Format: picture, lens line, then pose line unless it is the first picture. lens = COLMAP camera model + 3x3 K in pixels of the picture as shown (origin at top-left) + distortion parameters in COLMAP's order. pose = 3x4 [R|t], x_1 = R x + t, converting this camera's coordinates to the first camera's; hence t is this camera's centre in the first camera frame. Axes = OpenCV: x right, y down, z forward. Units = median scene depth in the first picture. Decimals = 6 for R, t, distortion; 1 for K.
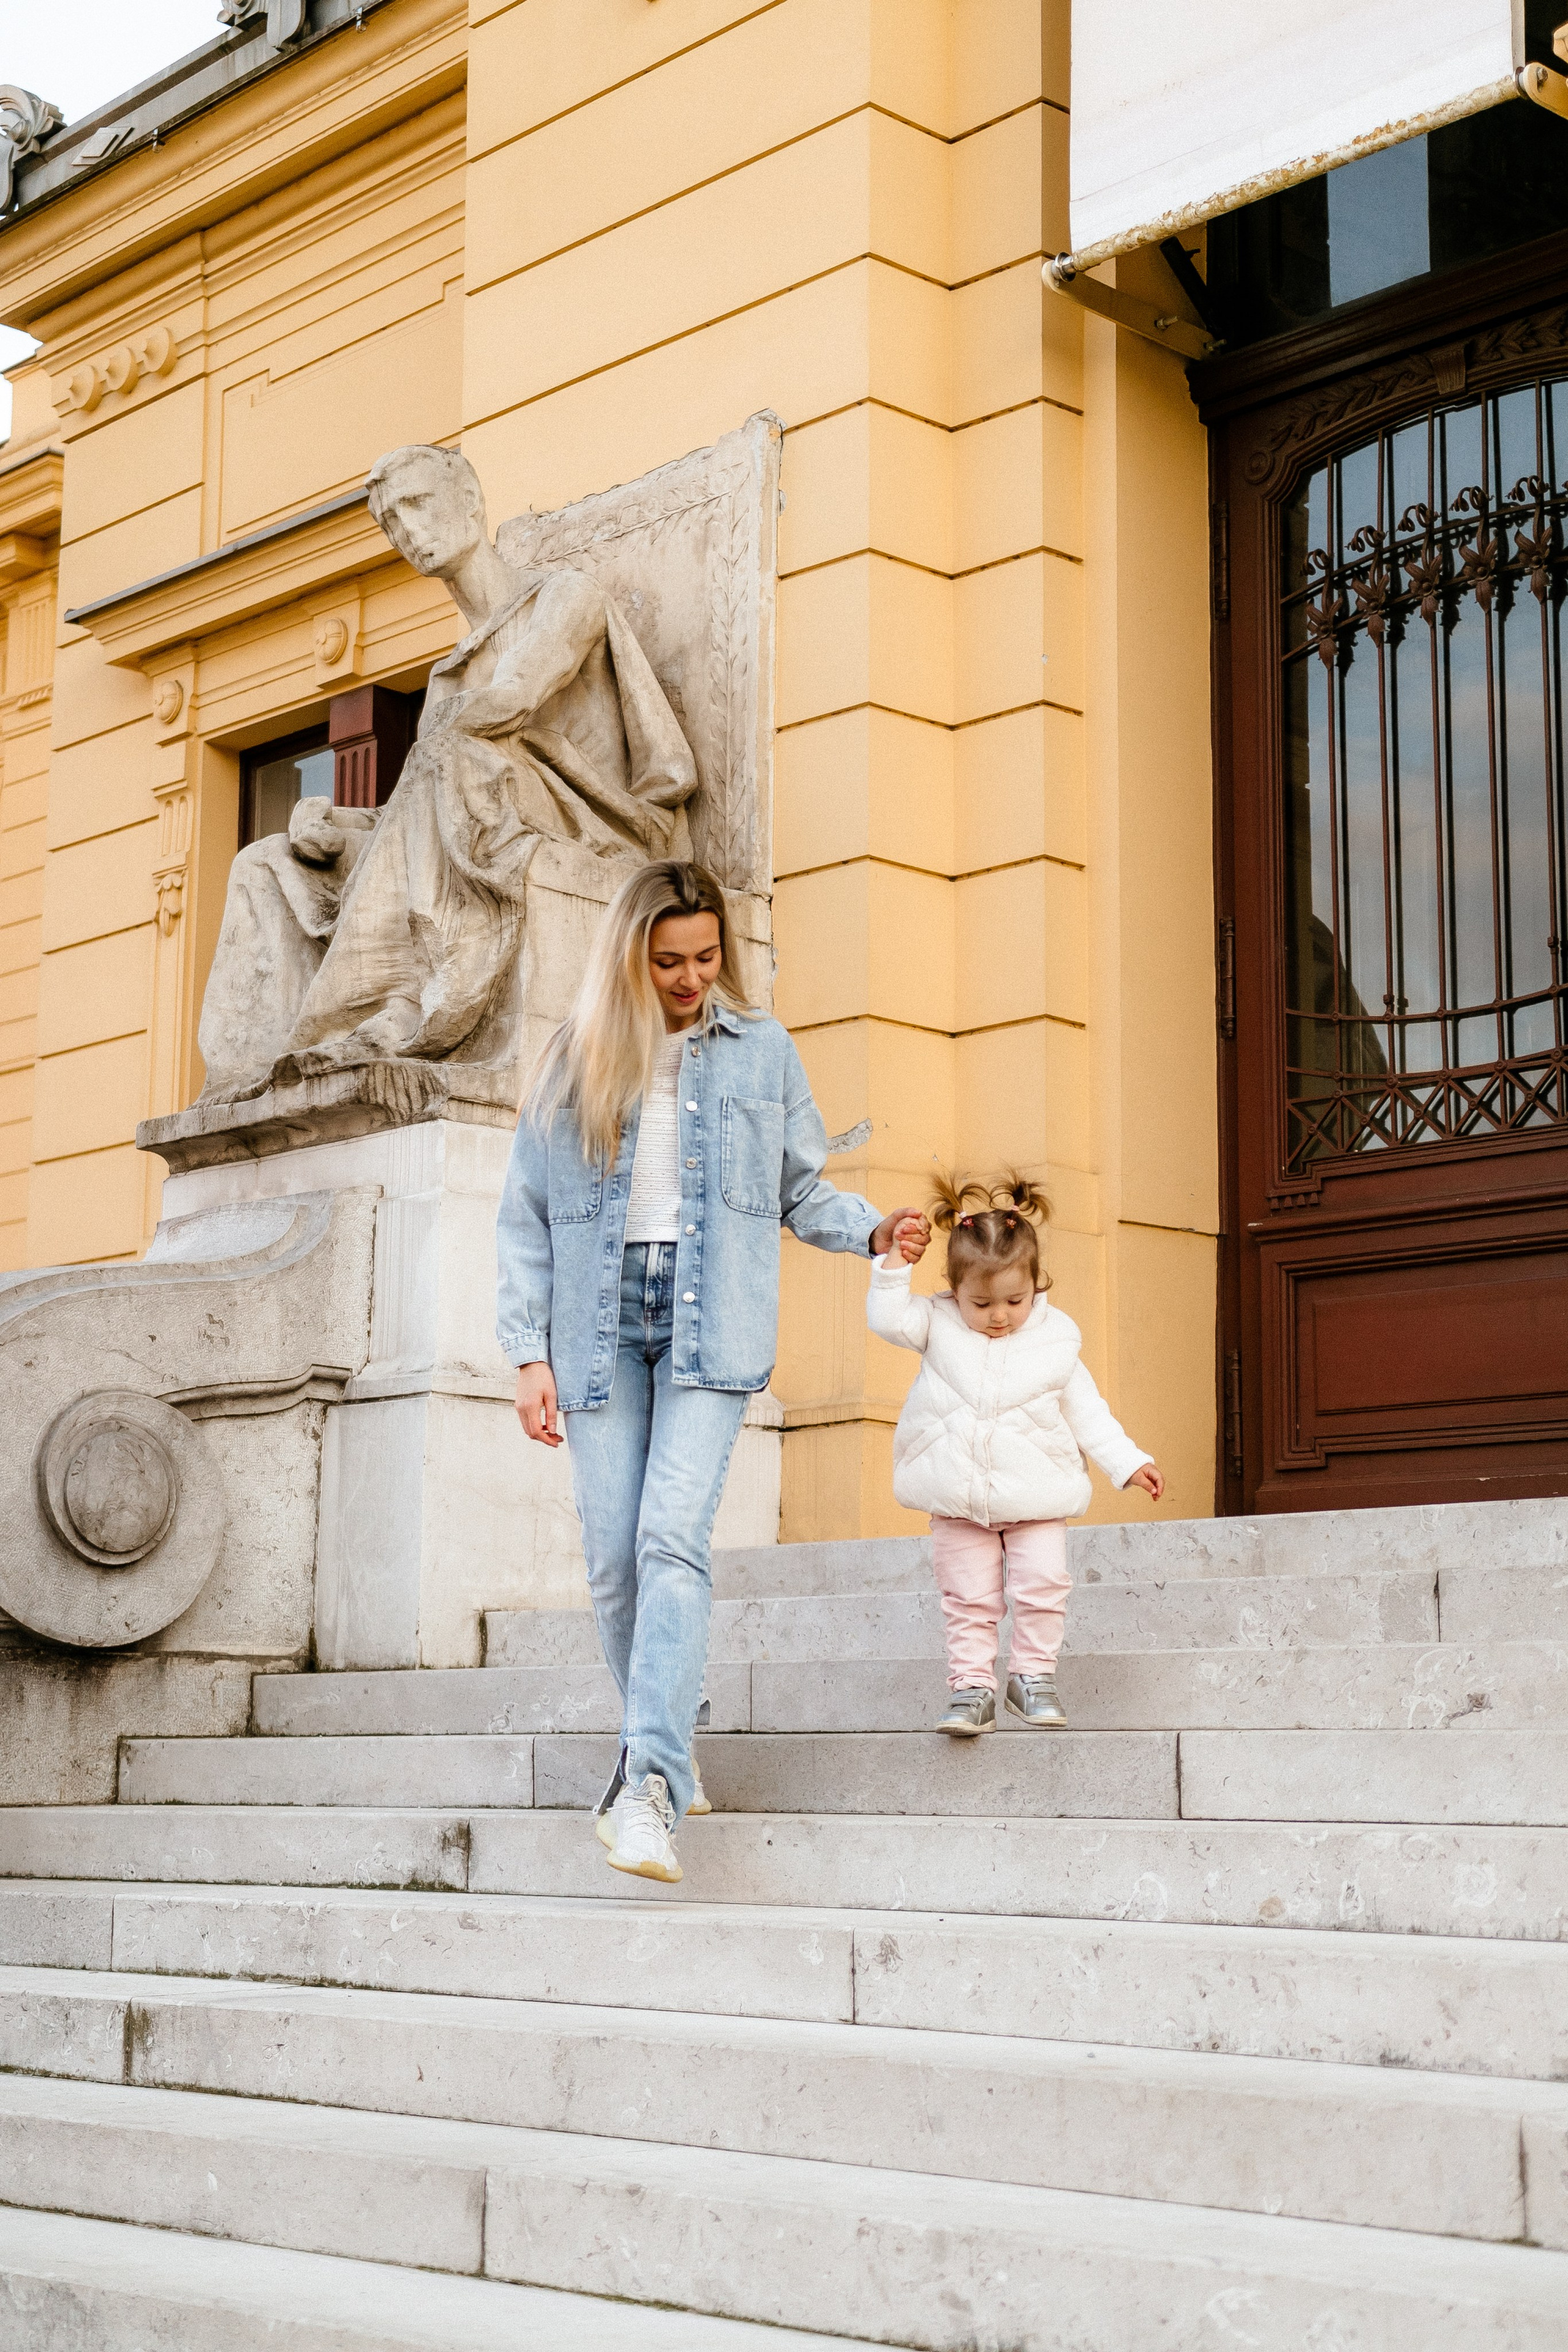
lens RADIAL K [[3542.7, 0, 746.6], [0, 3542.7, 1159.3], [0, 0, 1]] dist [0.108491, 0.000000]
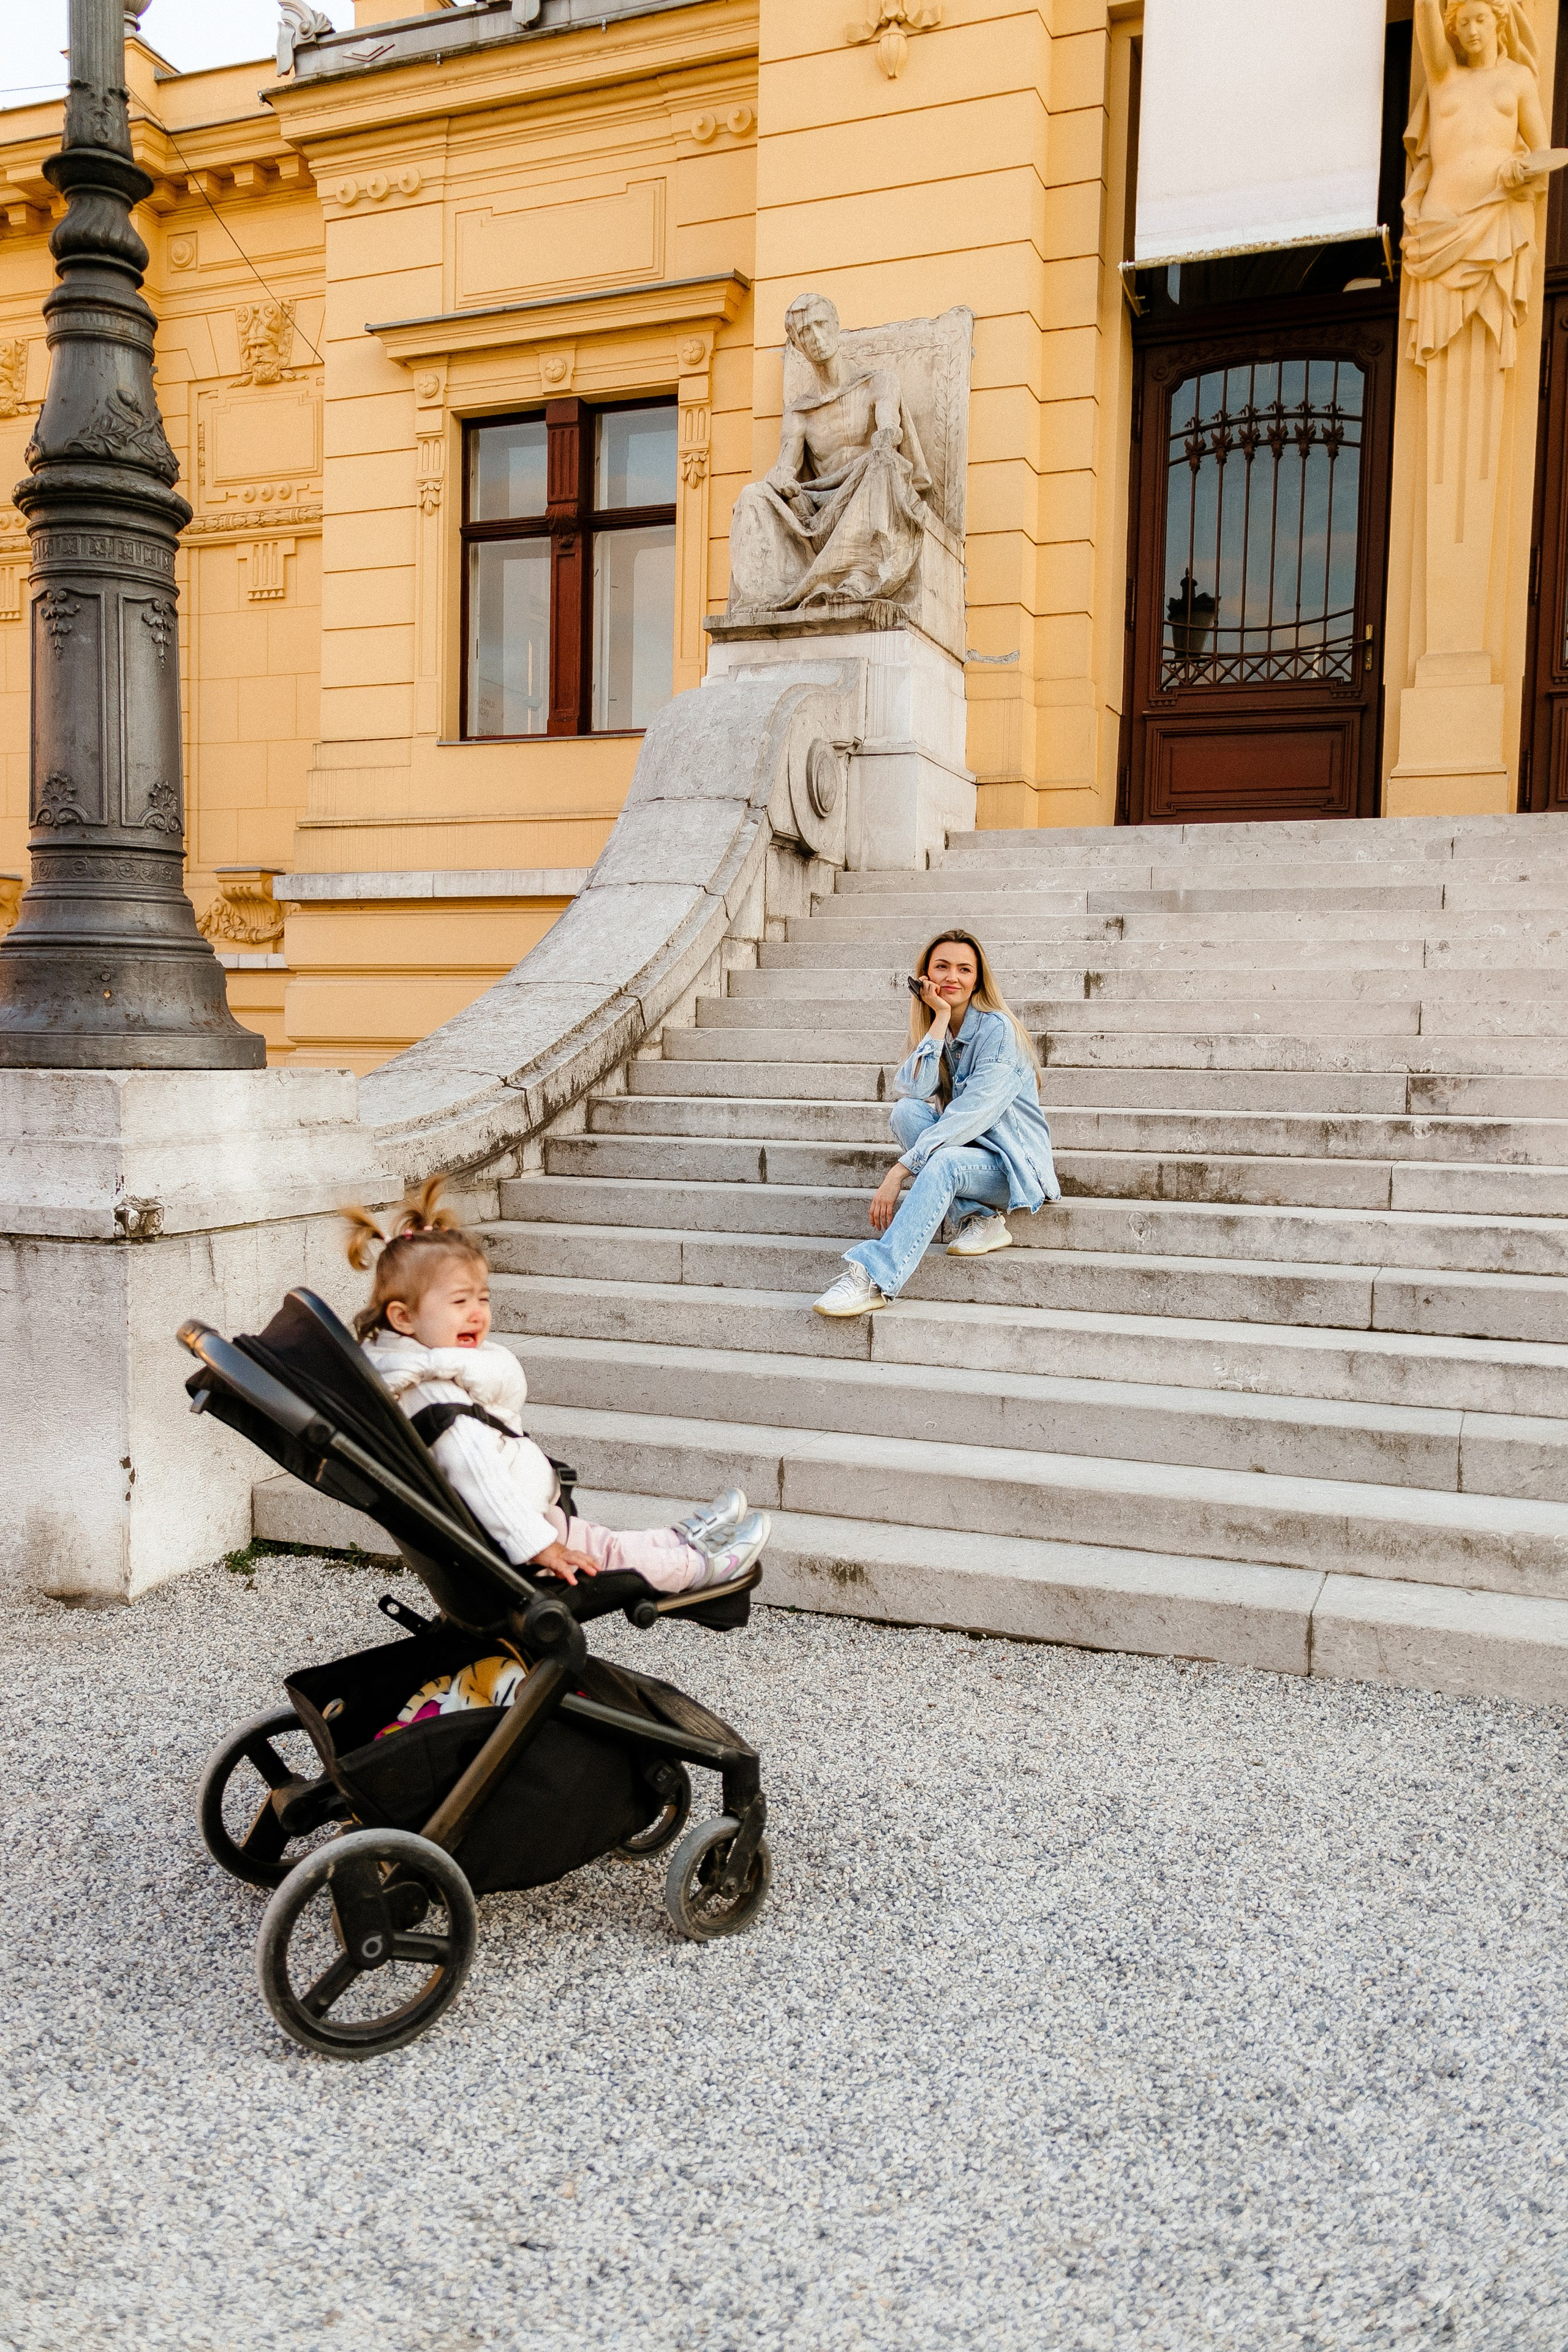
lens RADIAL K [[1907.5, 0, 755.2], [0, 1907.5, 1157.5], [0, 0, 1]] dist [0.031027, 0.007997]
pose [[0.908121, -0.007748, 0.418636, -0.643324], [-0.086650, 0.974707, 0.206003, 0.068785], [-0.409643, -0.223351, 0.884481, -0.101990]]
